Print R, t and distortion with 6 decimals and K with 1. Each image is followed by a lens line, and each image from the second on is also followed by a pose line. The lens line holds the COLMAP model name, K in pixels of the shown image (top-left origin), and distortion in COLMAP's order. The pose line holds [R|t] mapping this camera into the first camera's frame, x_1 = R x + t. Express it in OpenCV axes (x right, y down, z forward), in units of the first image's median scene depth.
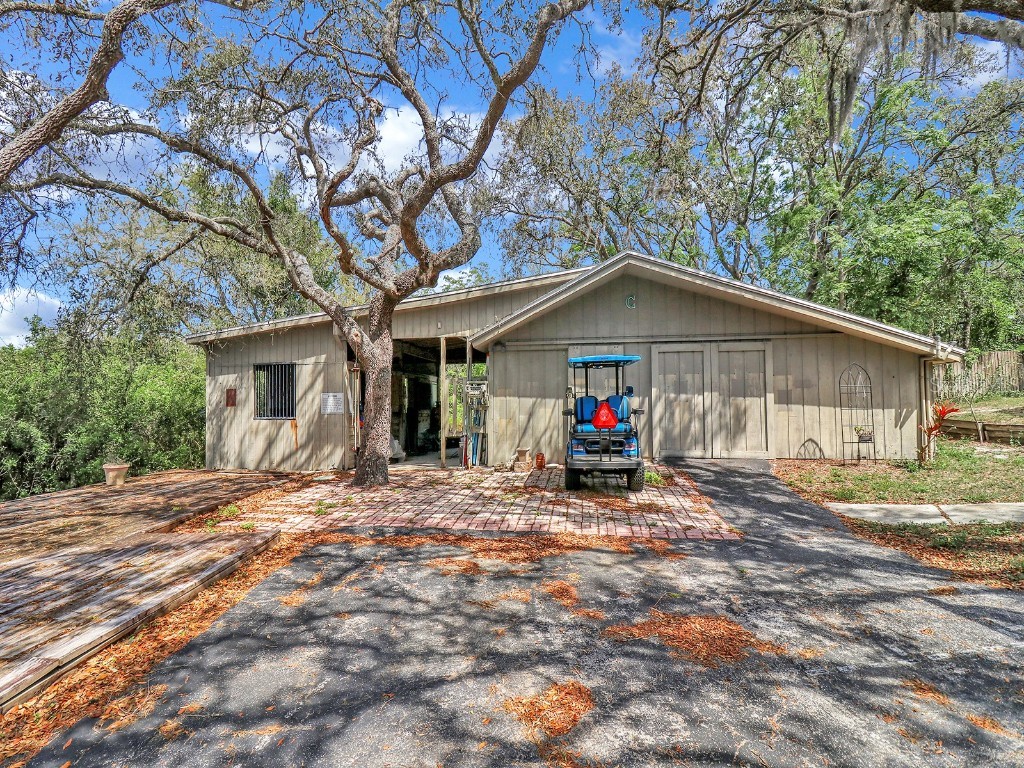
lens RADIAL K [[502.7, 0, 512.0], [0, 502.7, 384.0], [0, 0, 1]] dist [-0.024651, -0.000108]
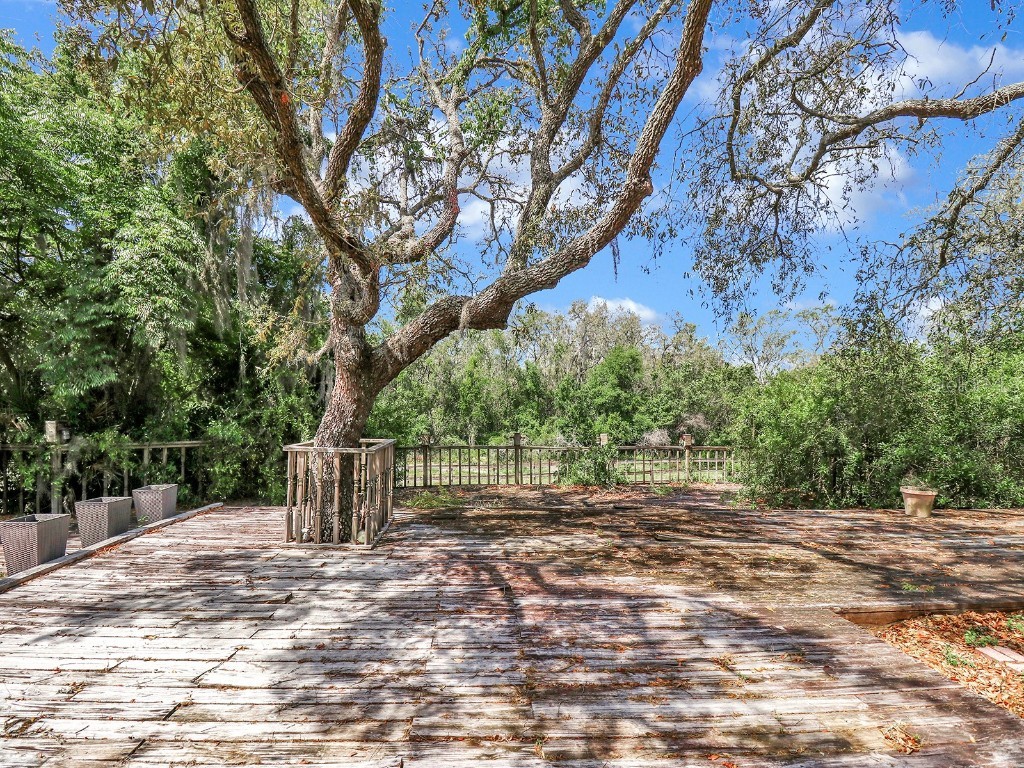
lens RADIAL K [[502.7, 0, 512.0], [0, 502.7, 384.0], [0, 0, 1]] dist [-0.024651, -0.000108]
pose [[0.035999, -0.044302, -0.998369, -0.102977], [0.021485, 0.998820, -0.043547, 0.031217], [0.999121, -0.019883, 0.036908, 0.418809]]
